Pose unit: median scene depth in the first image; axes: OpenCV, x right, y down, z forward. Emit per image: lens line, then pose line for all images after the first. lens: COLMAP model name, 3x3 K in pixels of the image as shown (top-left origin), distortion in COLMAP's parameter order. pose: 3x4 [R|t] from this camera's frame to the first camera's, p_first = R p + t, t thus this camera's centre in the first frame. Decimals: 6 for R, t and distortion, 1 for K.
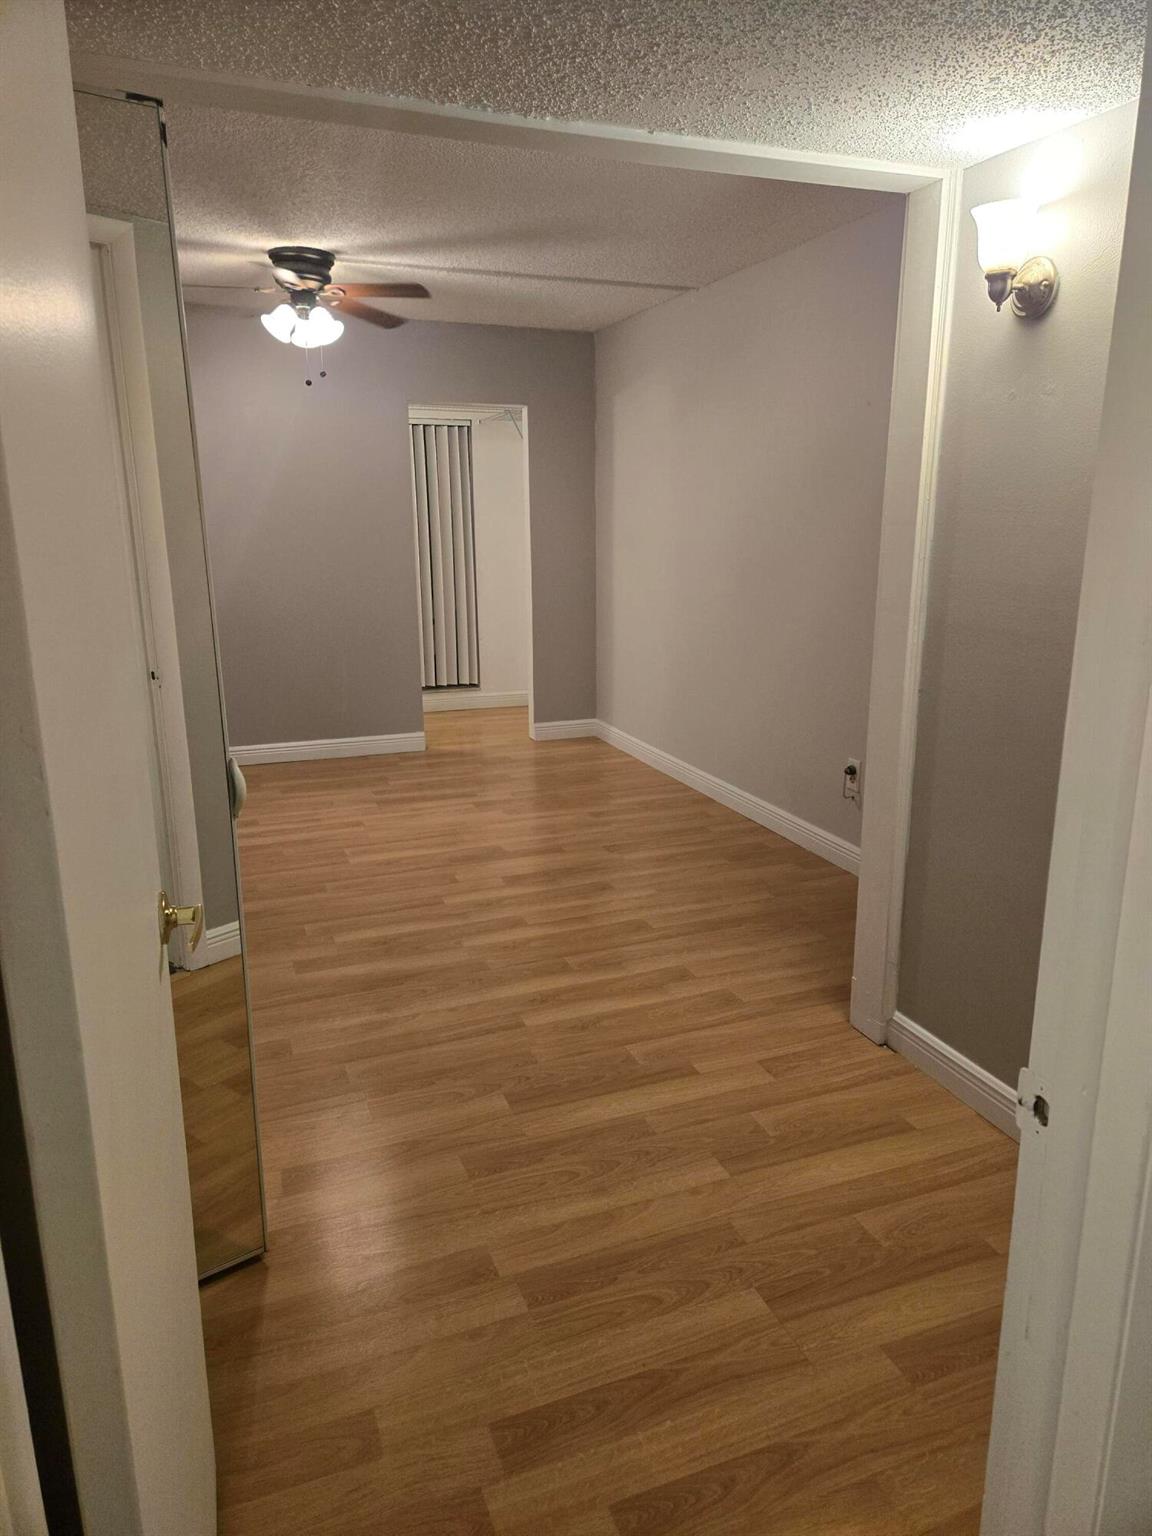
lens RADIAL K [[1018.0, 0, 576.2], [0, 1018.0, 763.0], [0, 0, 1]] dist [0.079822, -0.001198]
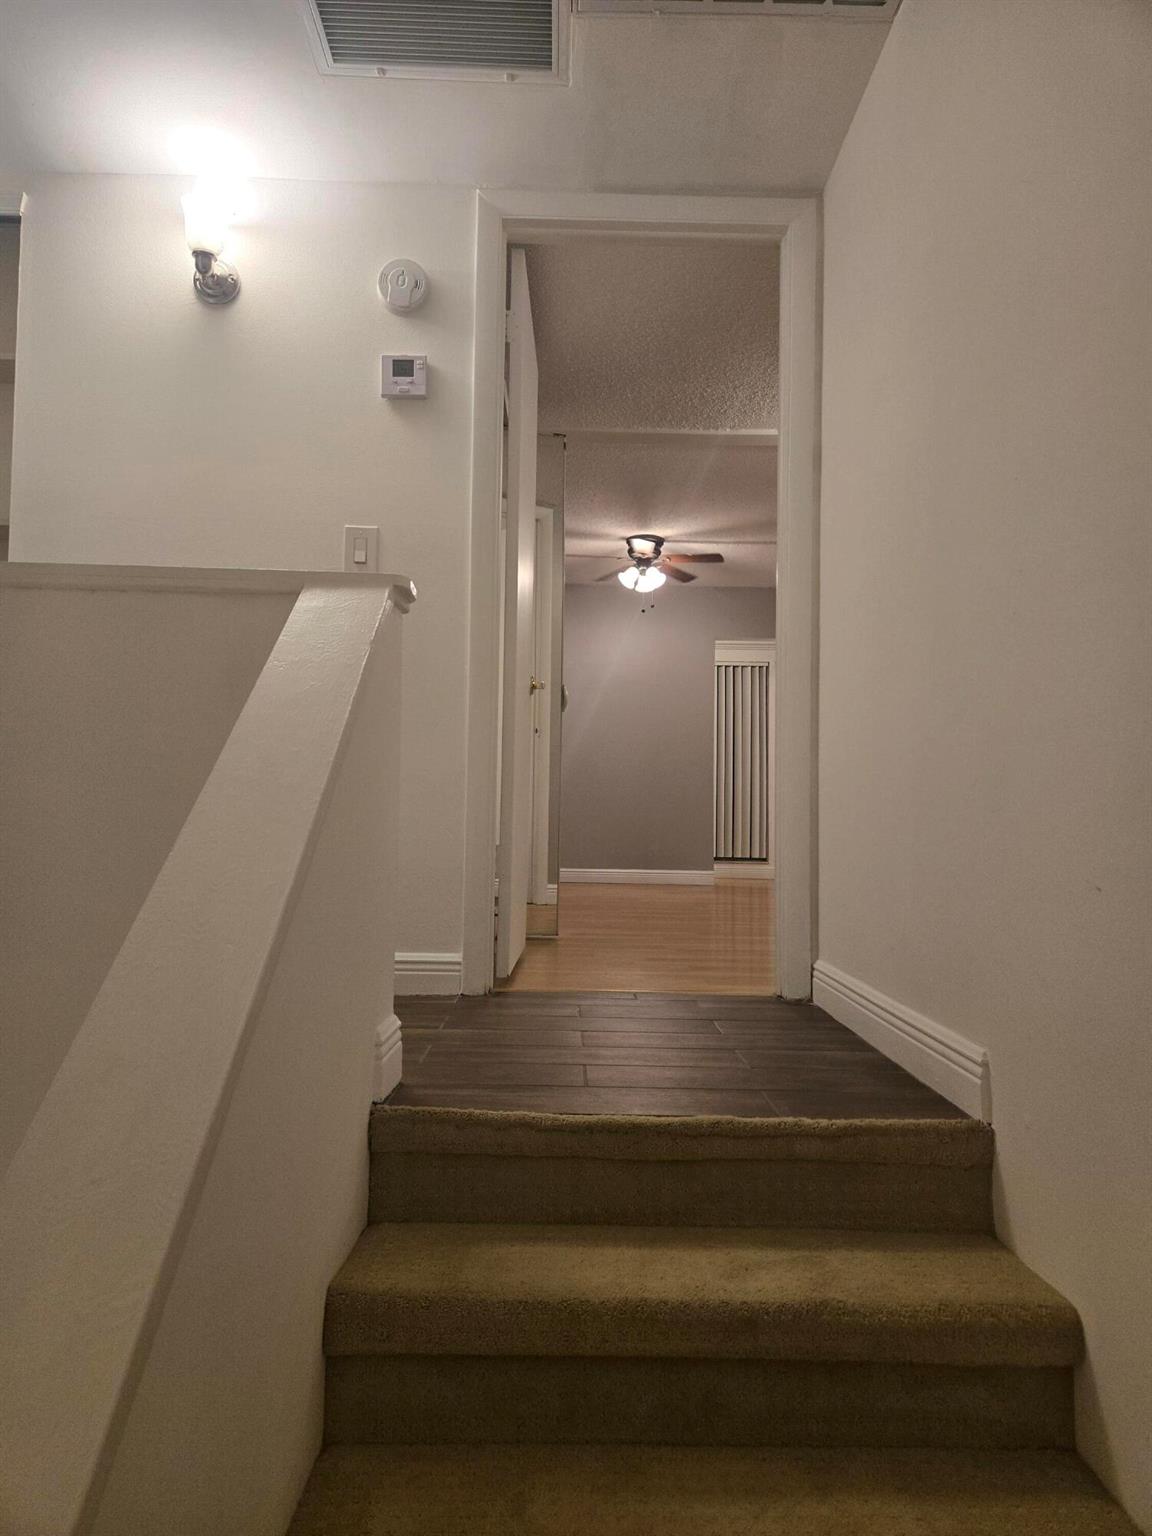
lens RADIAL K [[1018.0, 0, 576.2], [0, 1018.0, 763.0], [0, 0, 1]] dist [0.079822, -0.001198]
pose [[0.940243, -0.003522, -0.340486, 0.190111], [-0.102172, 0.950950, -0.291983, 0.342300], [0.324814, 0.309324, 0.893765, -0.396462]]
